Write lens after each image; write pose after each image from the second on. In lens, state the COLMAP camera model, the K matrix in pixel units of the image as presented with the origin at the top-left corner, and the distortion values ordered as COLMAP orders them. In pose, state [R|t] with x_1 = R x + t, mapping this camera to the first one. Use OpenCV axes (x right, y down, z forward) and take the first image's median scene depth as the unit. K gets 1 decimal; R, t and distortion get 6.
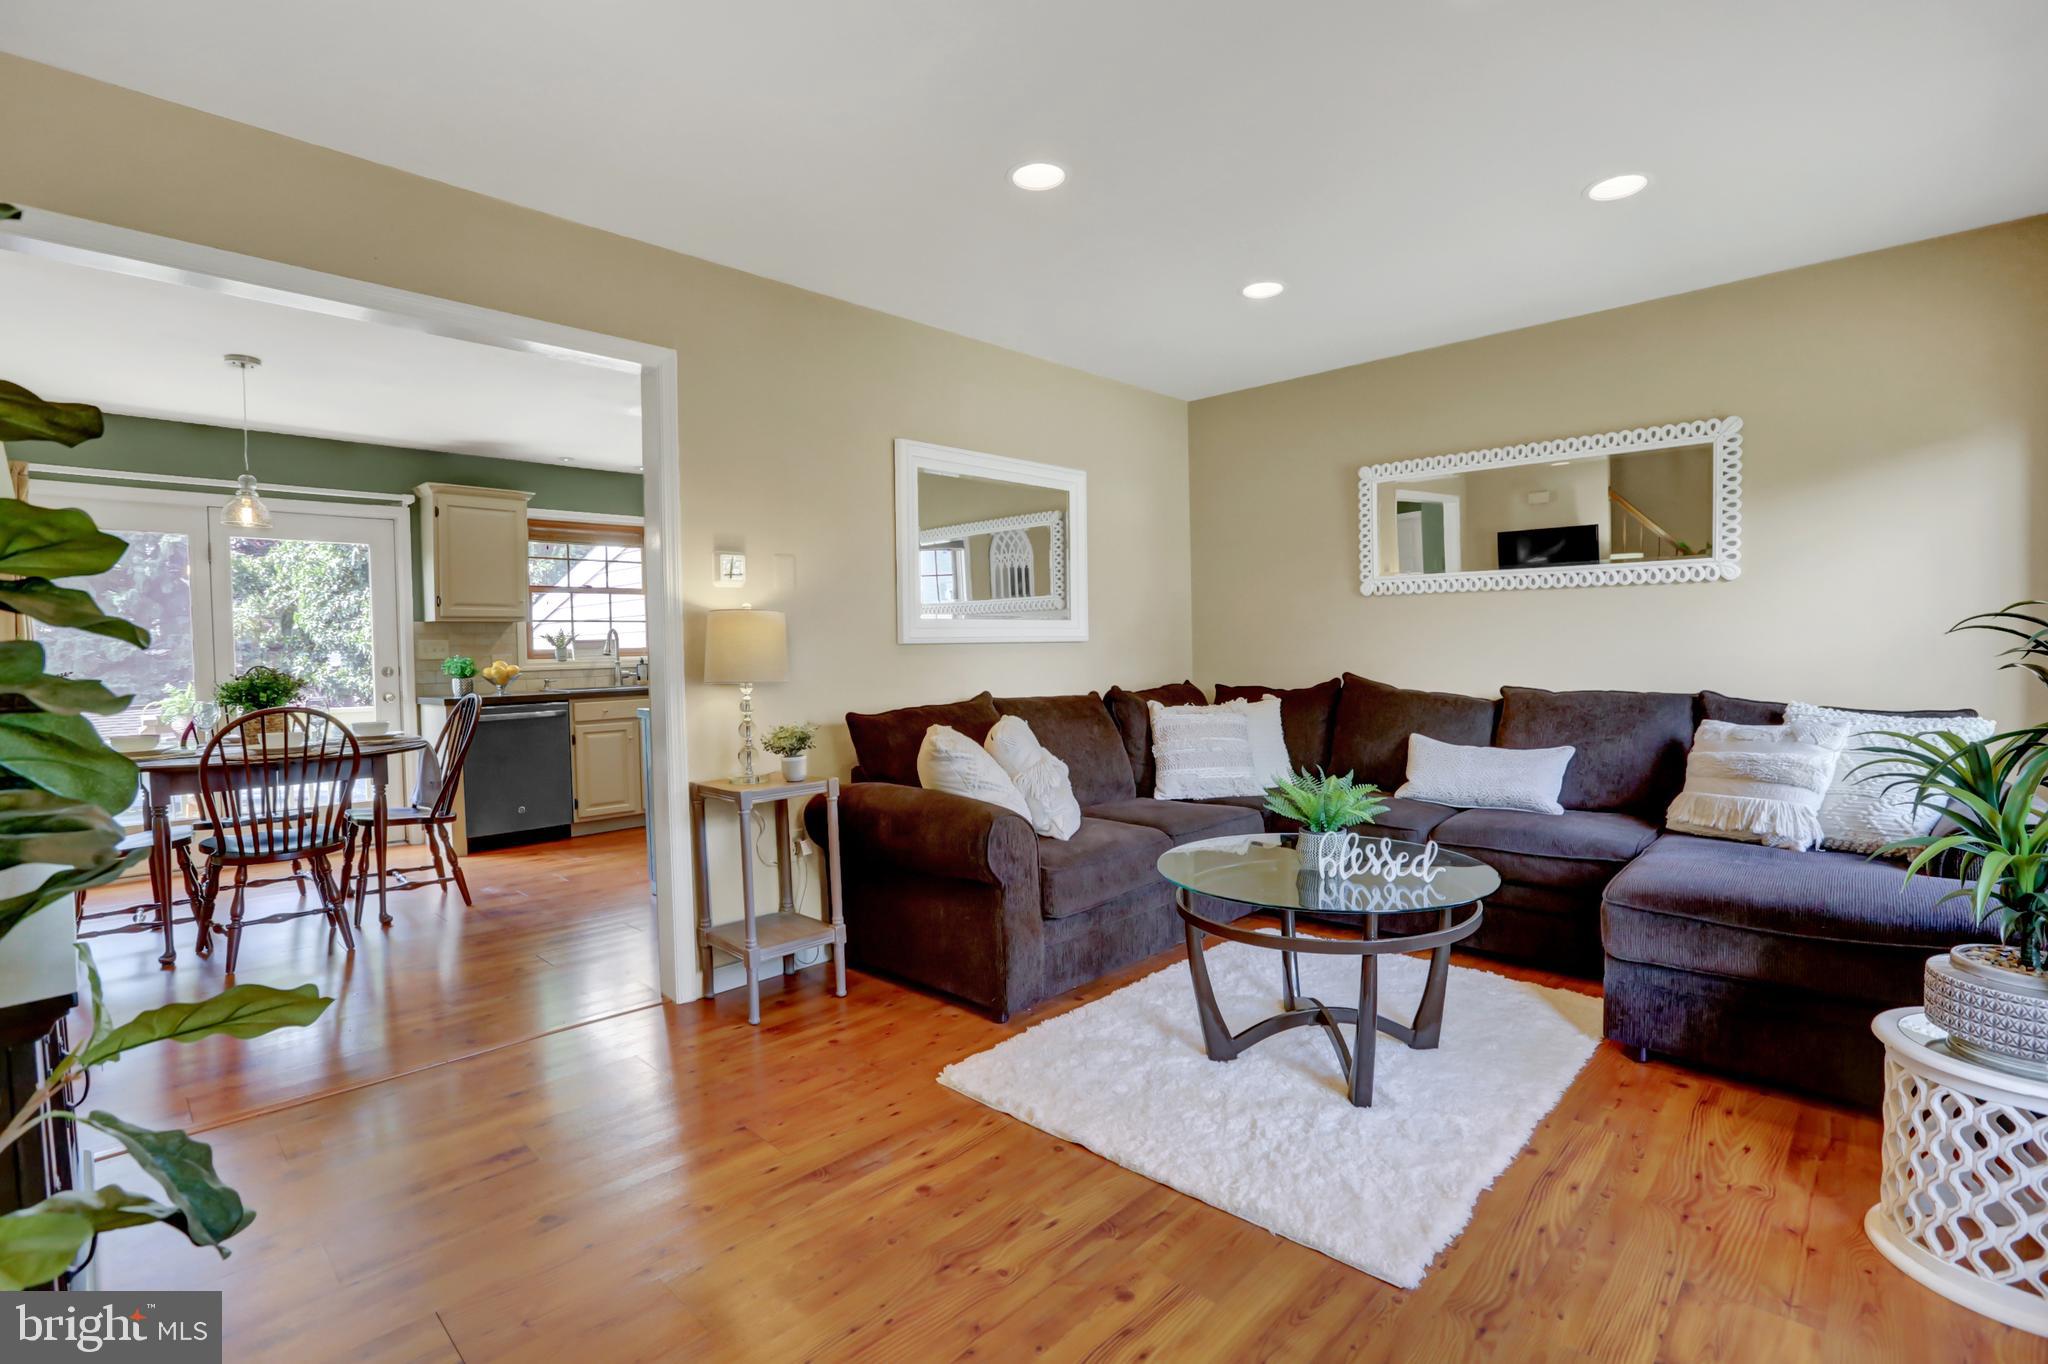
lens RADIAL K [[939.4, 0, 1027.6], [0, 939.4, 687.2], [0, 0, 1]] dist [-0.051368, 0.018119]
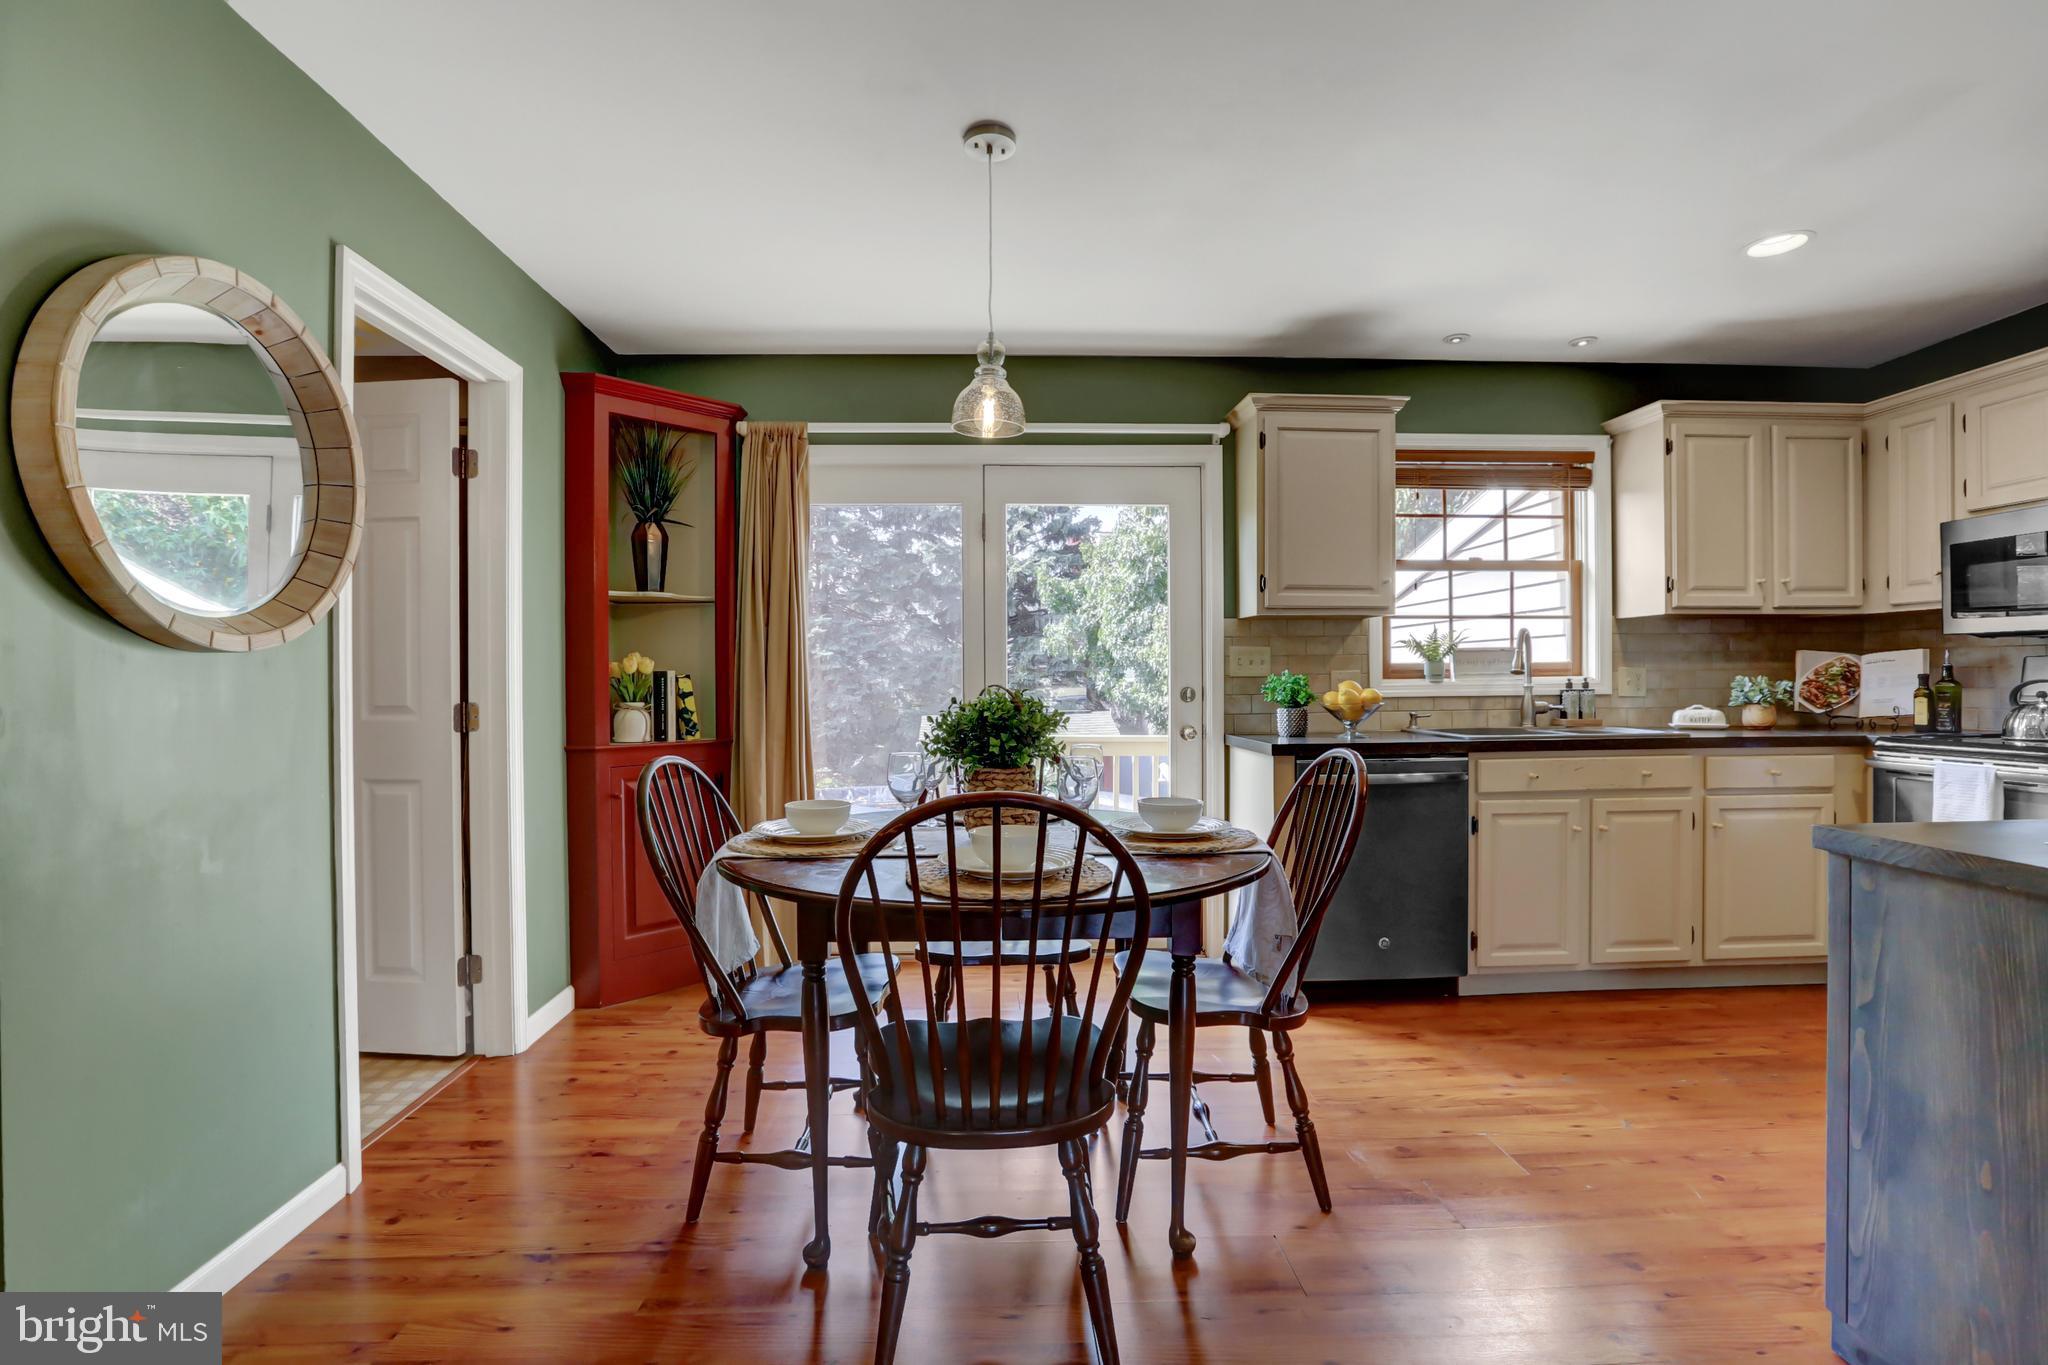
lens RADIAL K [[939.4, 0, 1018.9], [0, 939.4, 681.1], [0, 0, 1]] dist [-0.051368, 0.018119]
pose [[0.720209, 0.015707, -0.693579, -0.297512], [-0.035141, 0.999286, -0.013860, -0.012270], [0.692866, 0.034355, 0.720247, 0.406046]]
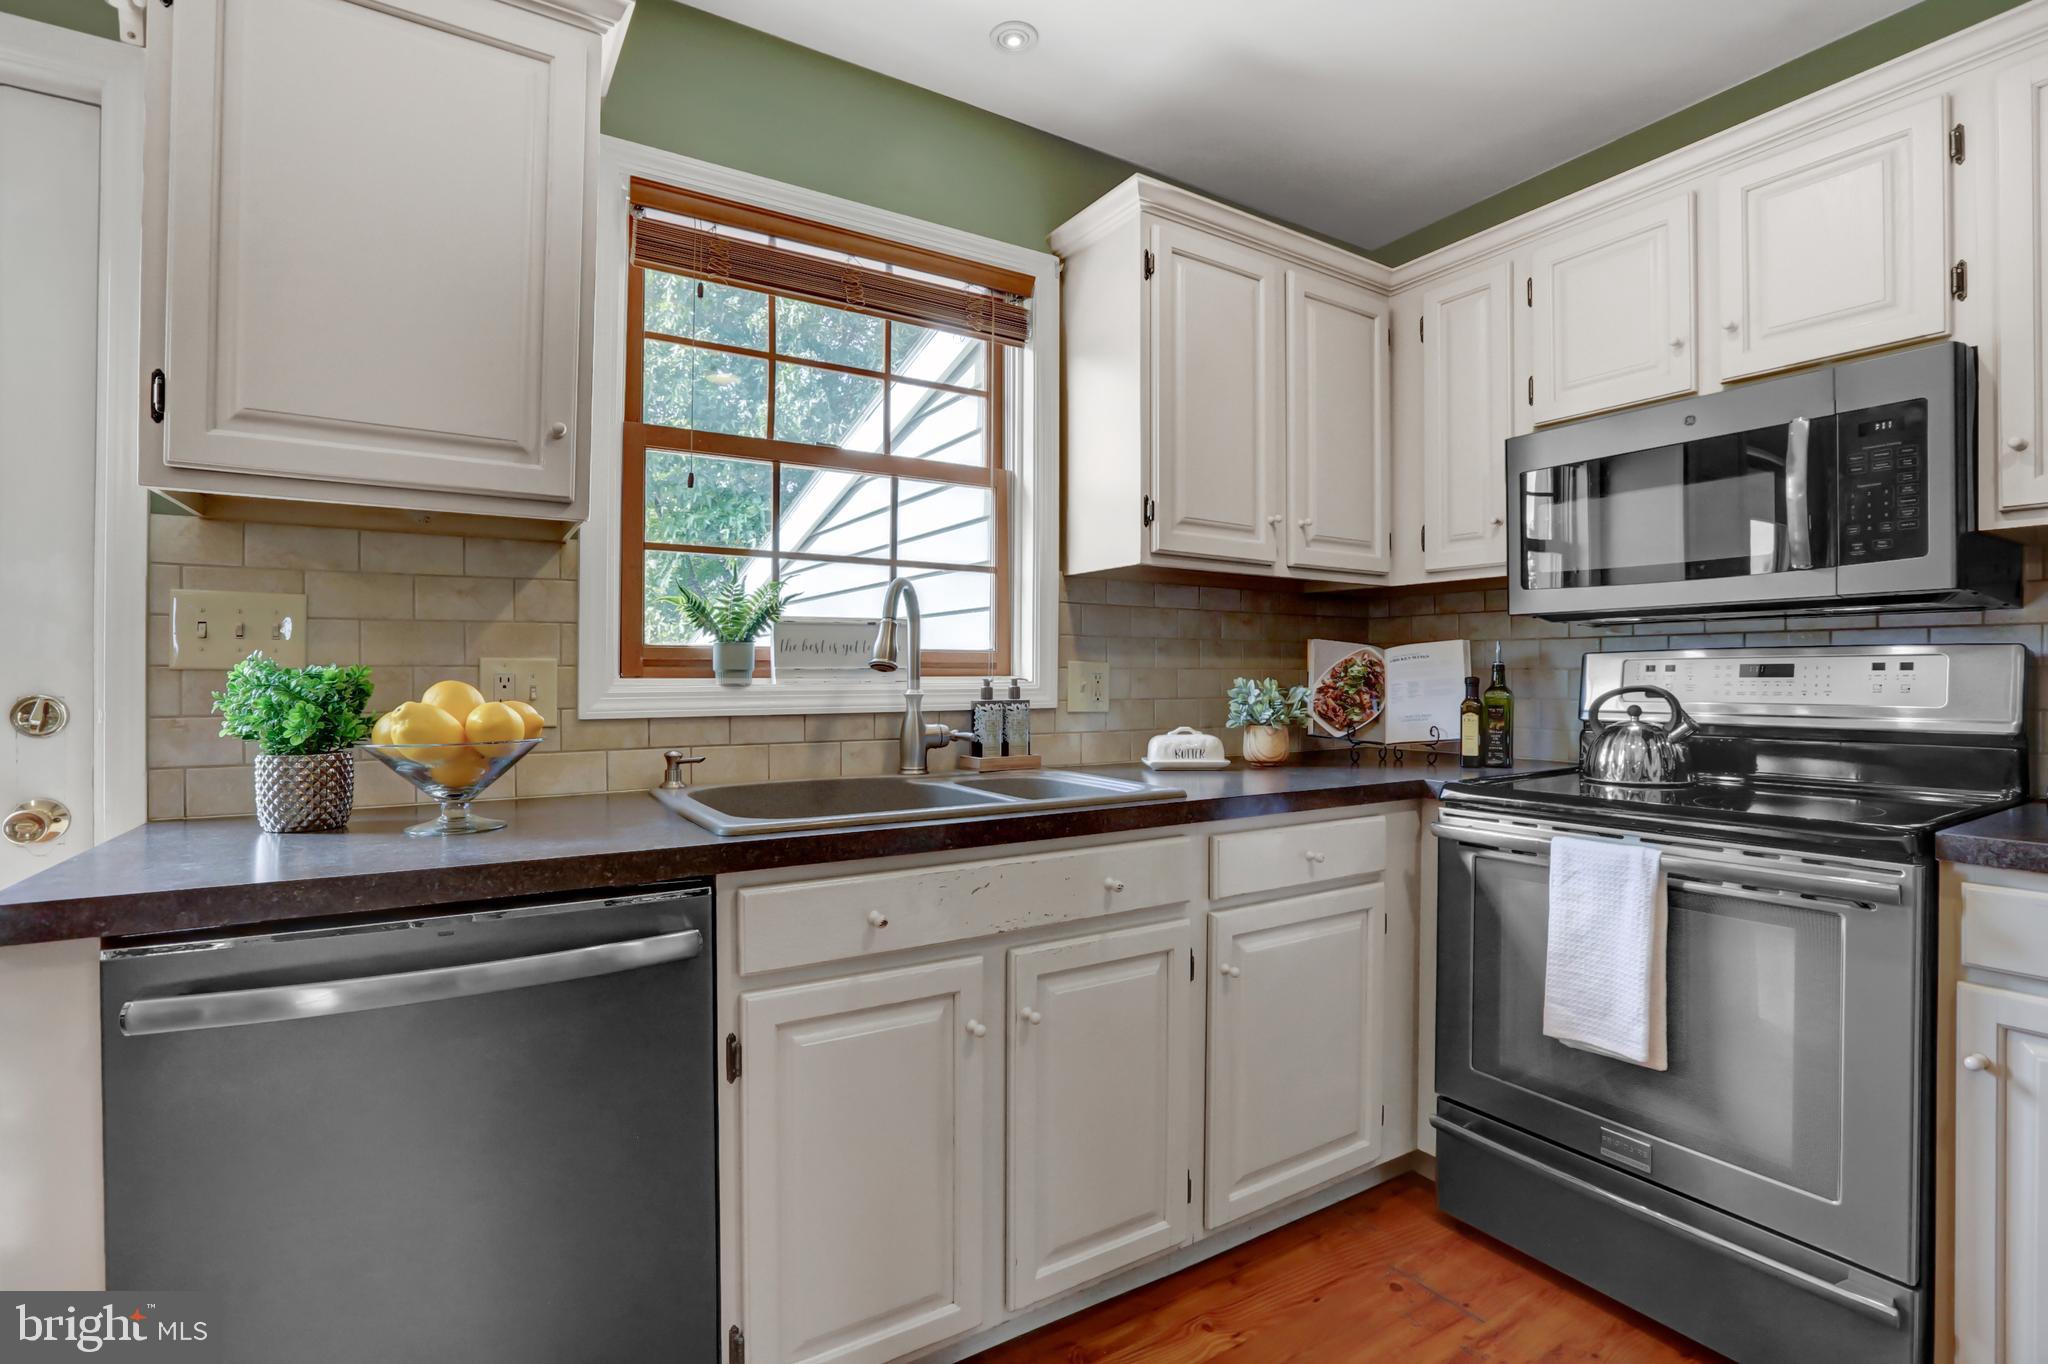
lens RADIAL K [[939.4, 0, 1023.5], [0, 939.4, 677.0], [0, 0, 1]] dist [-0.051368, 0.018119]
pose [[0.968461, 0.020436, -0.248327, -0.366696], [-0.030407, 0.998875, -0.036385, -0.025089], [0.247304, 0.042789, 0.967993, 0.793132]]
